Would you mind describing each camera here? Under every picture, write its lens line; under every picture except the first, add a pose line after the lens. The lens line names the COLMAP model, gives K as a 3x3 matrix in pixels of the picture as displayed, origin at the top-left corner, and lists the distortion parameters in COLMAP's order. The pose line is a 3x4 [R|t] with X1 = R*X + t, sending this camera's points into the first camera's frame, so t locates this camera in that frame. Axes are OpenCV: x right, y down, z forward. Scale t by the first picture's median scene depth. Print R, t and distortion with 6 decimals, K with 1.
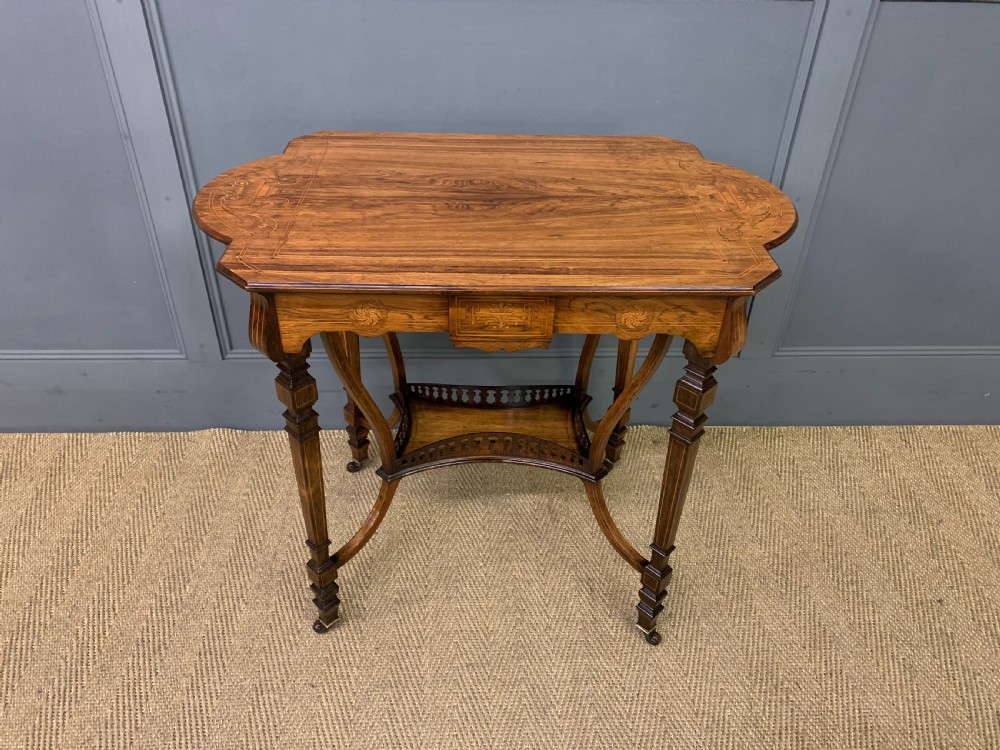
lens RADIAL K [[769.0, 0, 491.8], [0, 769.0, 370.7], [0, 0, 1]] dist [0.017494, -0.006343]
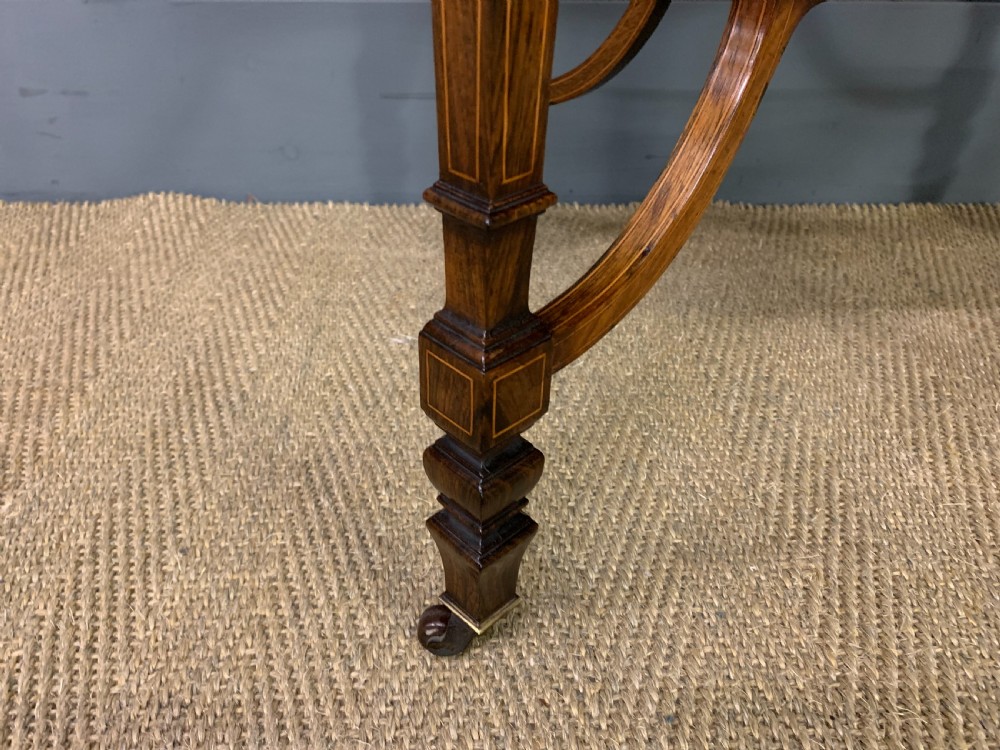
lens RADIAL K [[784.7, 0, 486.1], [0, 784.7, 376.8], [0, 0, 1]] dist [0.000559, 0.000586]
pose [[0.999449, 0.006753, -0.032503, -0.198779], [-0.007351, 0.999805, -0.018324, 0.247089], [0.032373, 0.018553, 0.999304, 0.721712]]
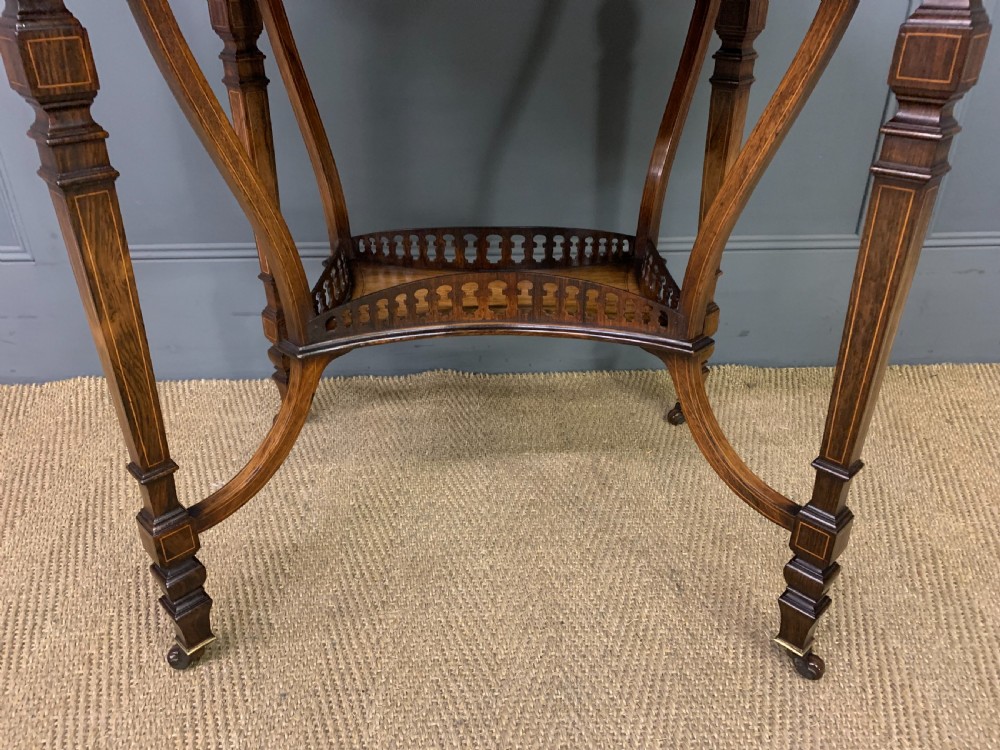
lens RADIAL K [[767.5, 0, 502.9], [0, 767.5, 370.4], [0, 0, 1]] dist [0.018420, -0.005885]
pose [[0.999793, -0.020048, -0.003344, 0.005709], [0.019508, 0.992716, -0.118887, 0.202955], [0.005703, 0.118797, 0.992902, 0.447857]]
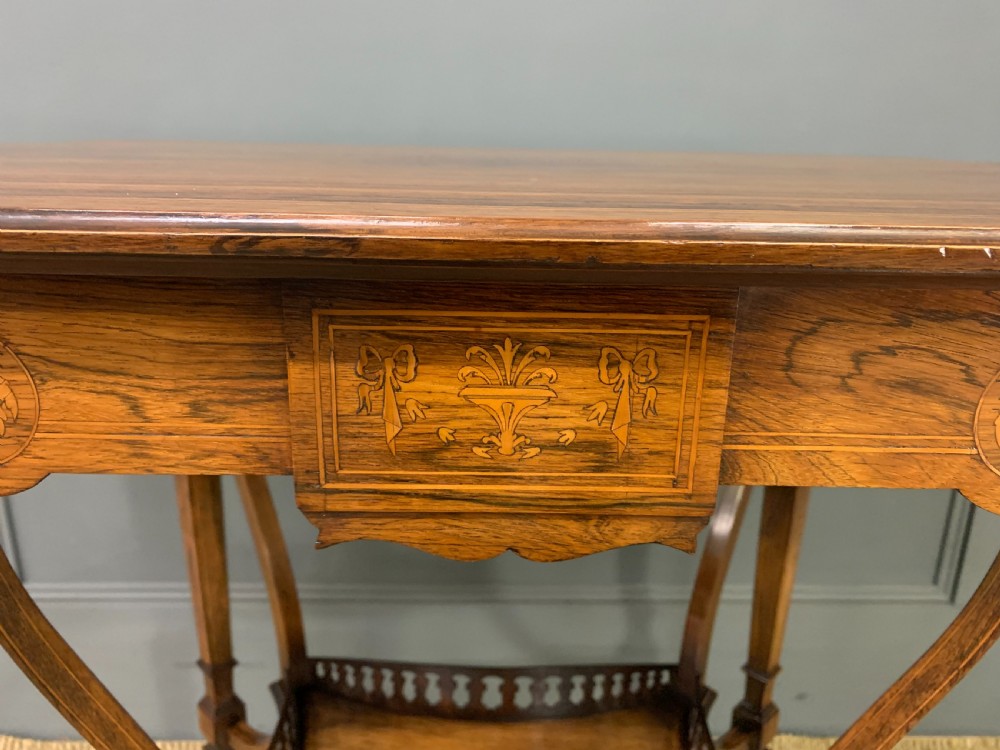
lens RADIAL K [[790.0, 0, 496.8], [0, 790.0, 374.7], [0, 0, 1]] dist [0.002052, 0.003889]
pose [[0.999826, 0.002207, -0.018539, 0.009617], [-0.007652, 0.954203, -0.299061, -0.004193], [0.017030, 0.299150, 0.954054, 0.531876]]
